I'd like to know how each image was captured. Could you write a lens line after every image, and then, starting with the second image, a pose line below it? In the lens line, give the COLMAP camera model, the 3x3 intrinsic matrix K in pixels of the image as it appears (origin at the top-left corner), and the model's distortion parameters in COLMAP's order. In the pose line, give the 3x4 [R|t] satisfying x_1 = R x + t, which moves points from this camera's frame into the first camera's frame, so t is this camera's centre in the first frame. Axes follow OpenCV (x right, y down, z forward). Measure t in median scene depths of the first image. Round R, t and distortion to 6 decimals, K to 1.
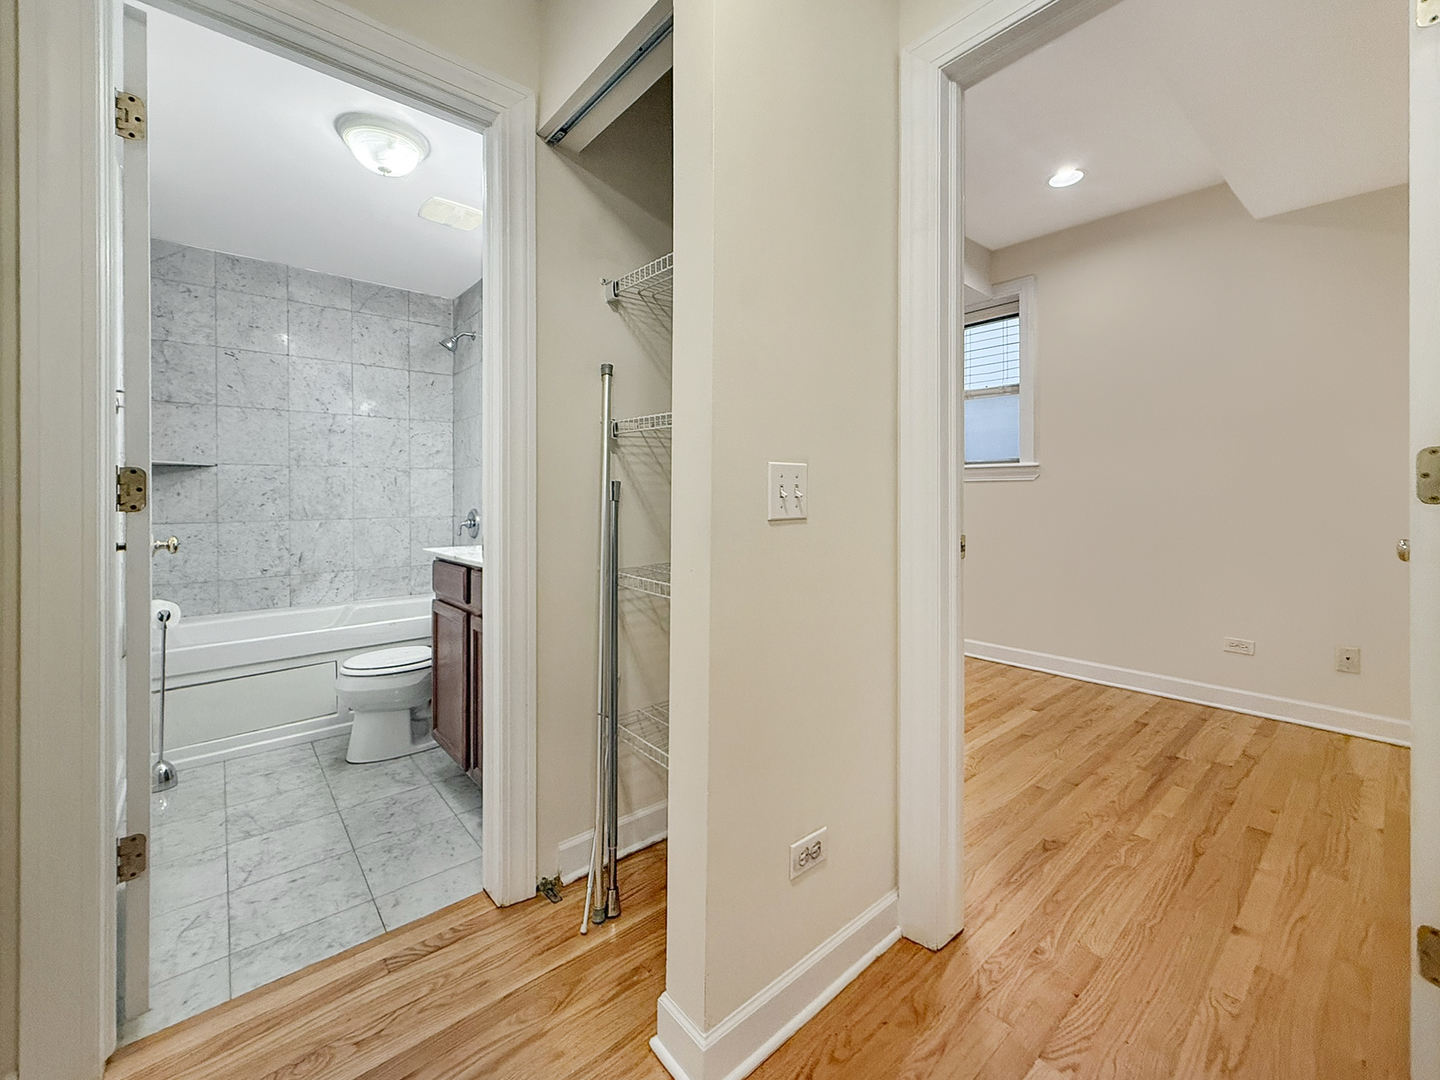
lens RADIAL K [[601.4, 0, 716.1], [0, 601.4, 493.8], [0, 0, 1]] dist [0.000116, -0.000130]
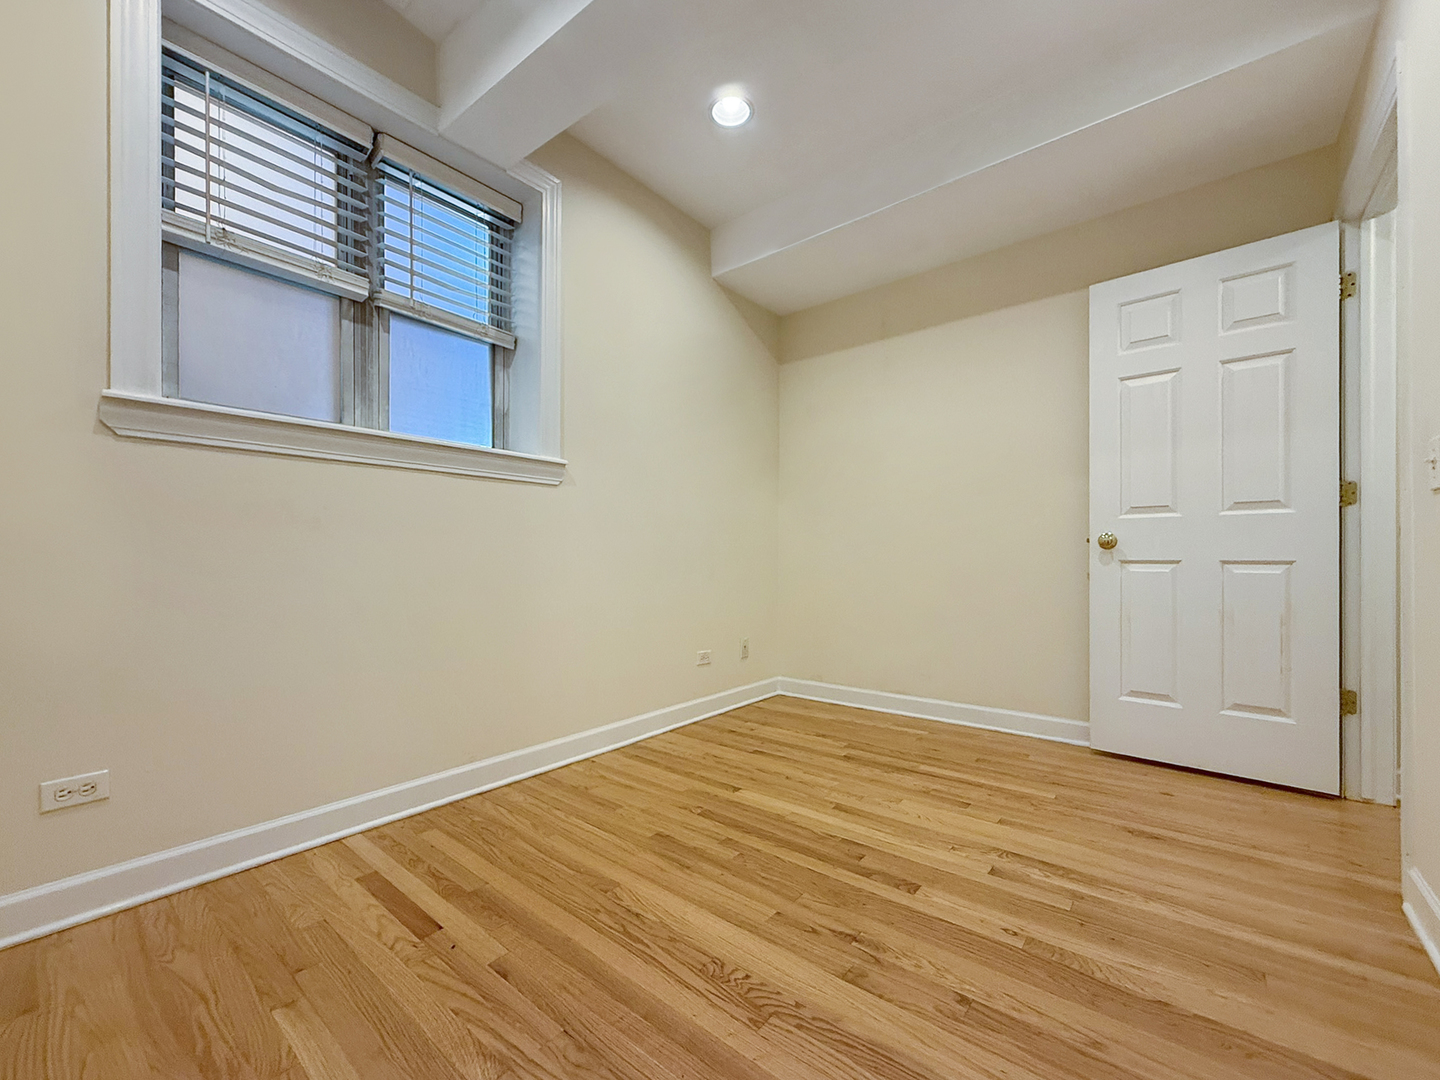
lens RADIAL K [[581.2, 0, 719.4], [0, 581.2, 561.5], [0, 0, 1]] dist [-0.000216, -0.000074]
pose [[-0.170364, 0.001429, 0.985380, -0.082603], [-0.002092, 0.999996, -0.001811, 0.035735], [-0.985379, -0.002370, -0.170360, 0.532049]]
